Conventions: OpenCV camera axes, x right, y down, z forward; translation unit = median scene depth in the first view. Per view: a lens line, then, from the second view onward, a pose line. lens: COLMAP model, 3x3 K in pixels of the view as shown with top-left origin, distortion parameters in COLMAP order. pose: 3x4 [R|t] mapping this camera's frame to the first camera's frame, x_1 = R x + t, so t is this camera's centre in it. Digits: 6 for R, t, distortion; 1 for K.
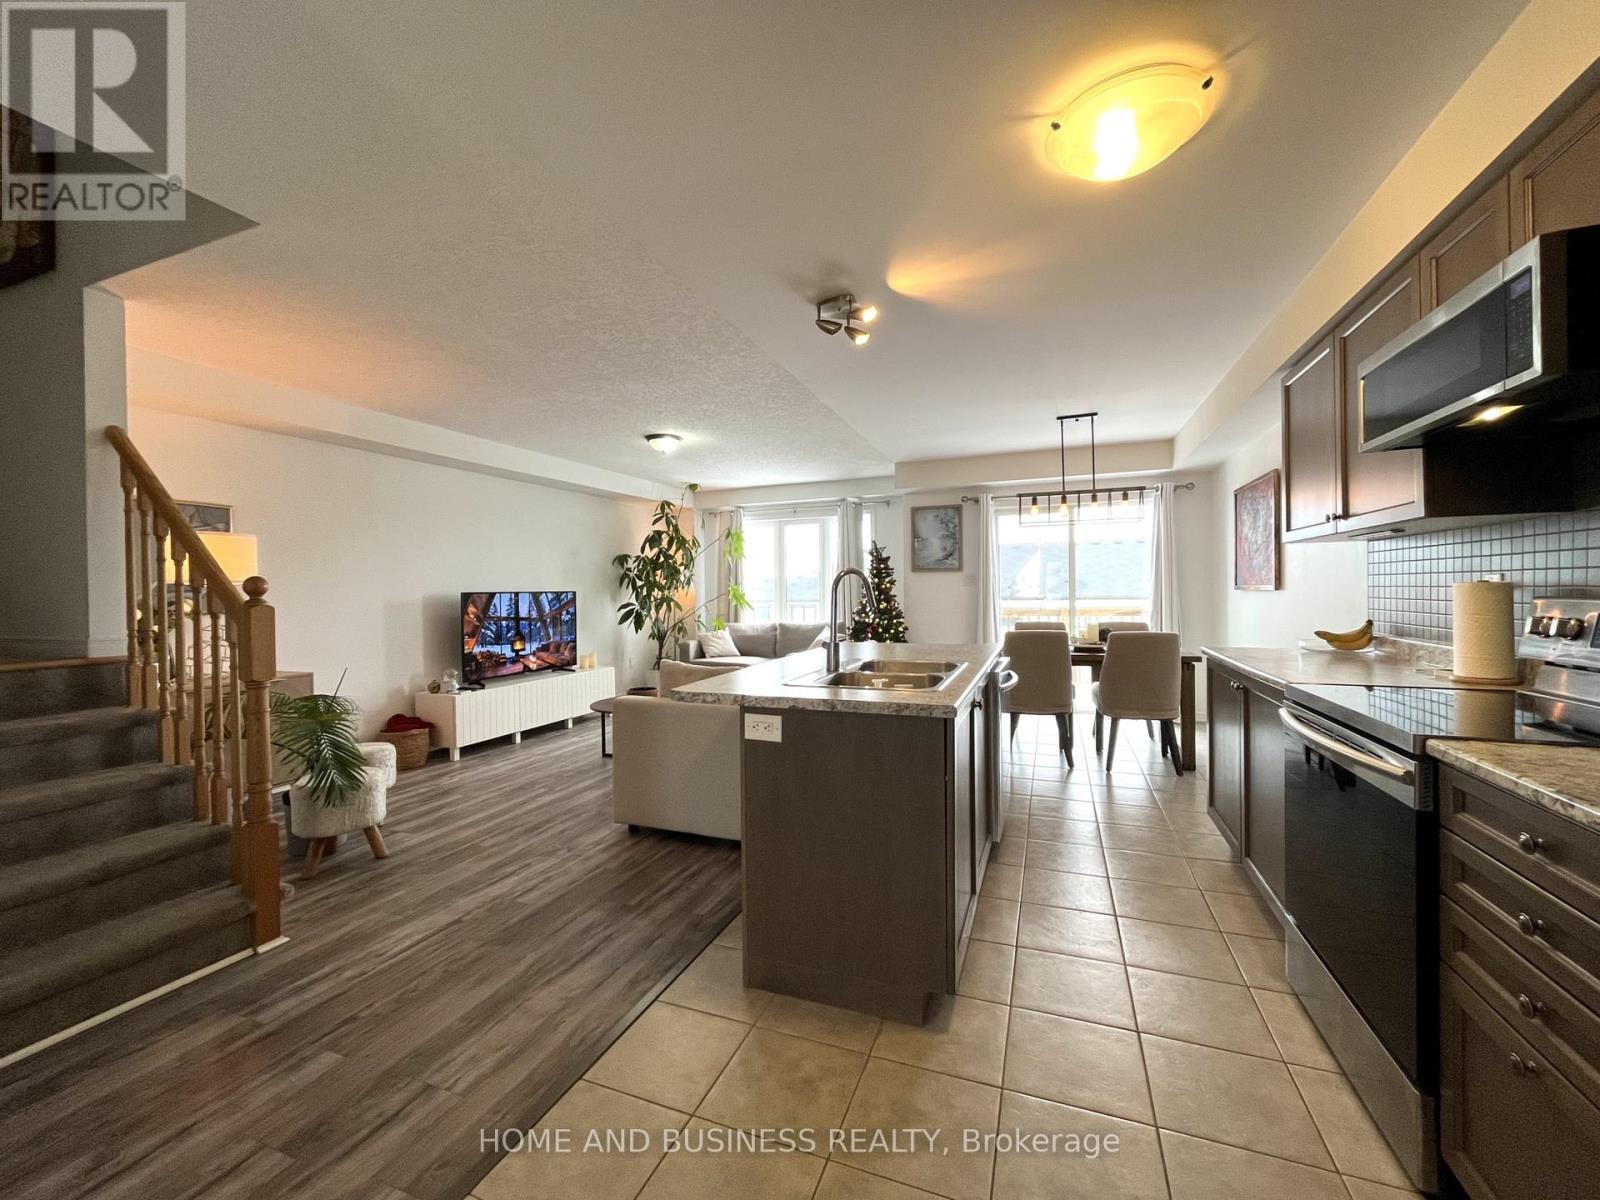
lens RADIAL K [[644.5, 0, 801.2], [0, 644.5, 594.0], [0, 0, 1]] dist [-0.001520, -0.000790]
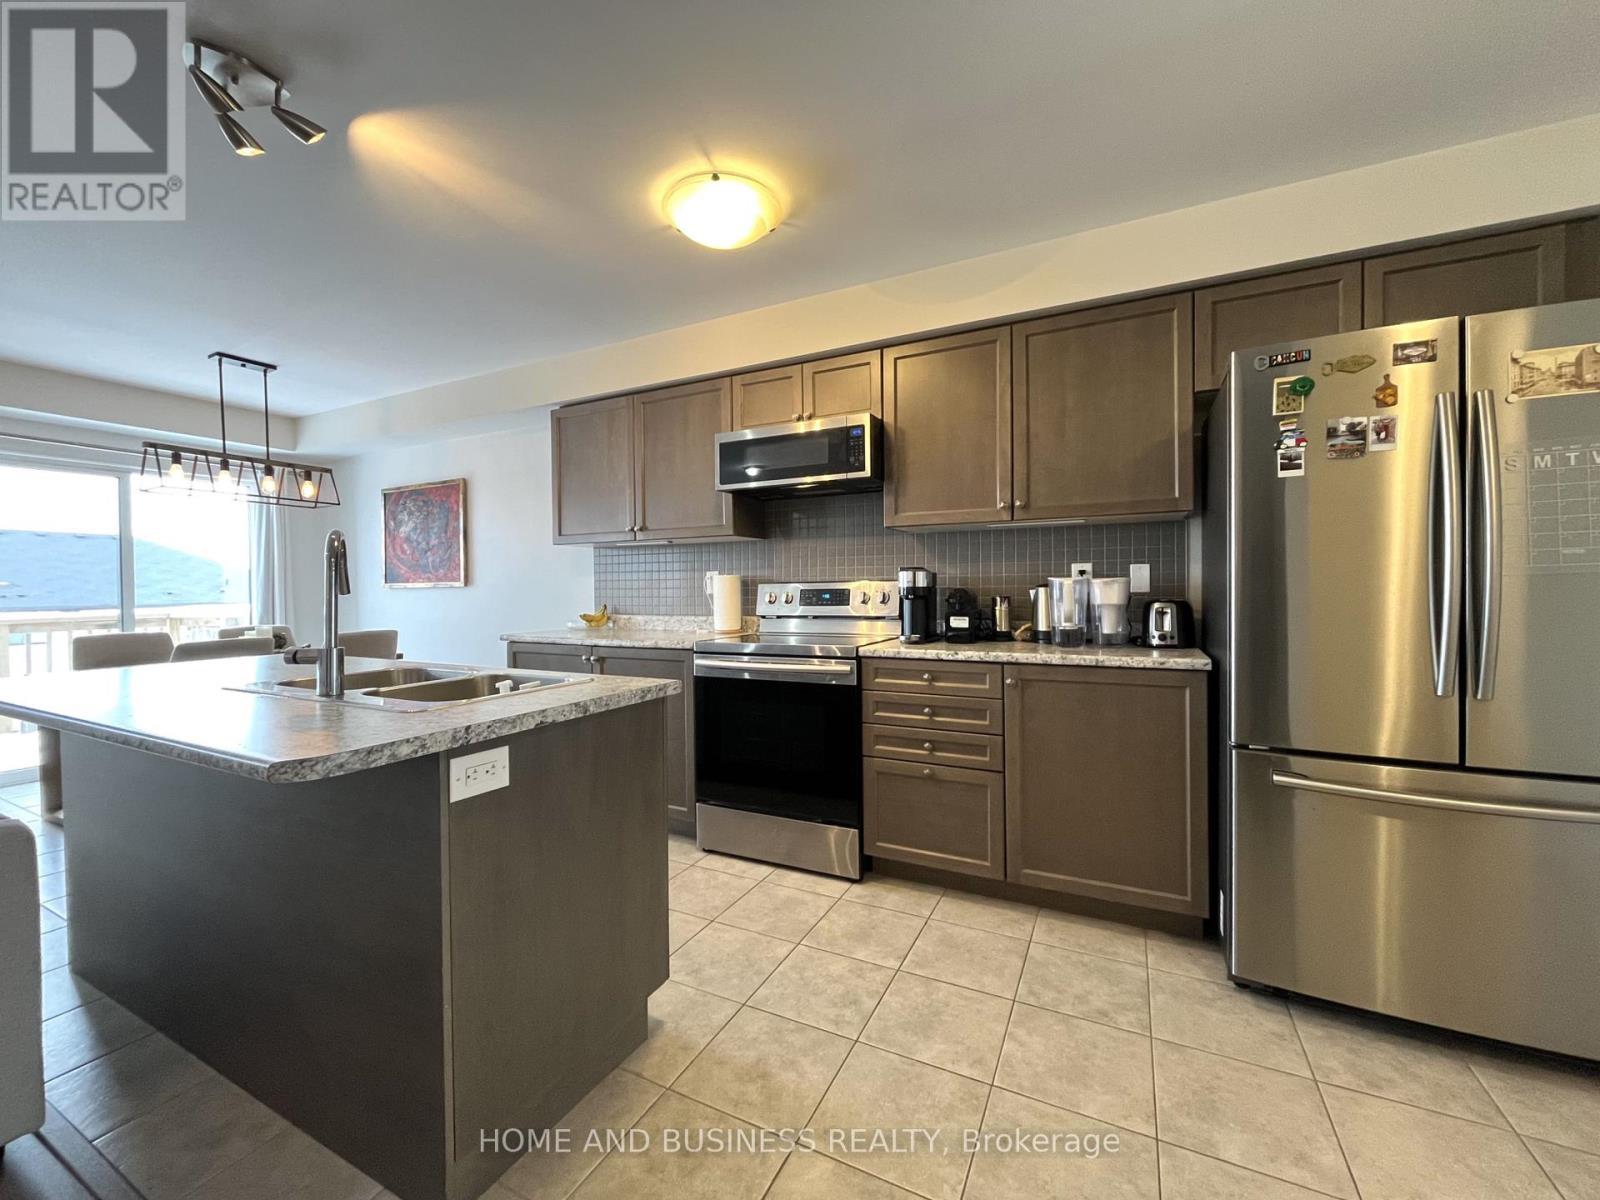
lens RADIAL K [[644.5, 0, 801.2], [0, 644.5, 594.0], [0, 0, 1]] dist [-0.001520, -0.000790]
pose [[0.095213, 0.001718, 0.995455, -0.226988], [0.015492, 0.999875, -0.003208, 0.014083], [-0.995336, 0.015727, 0.095175, 0.218909]]
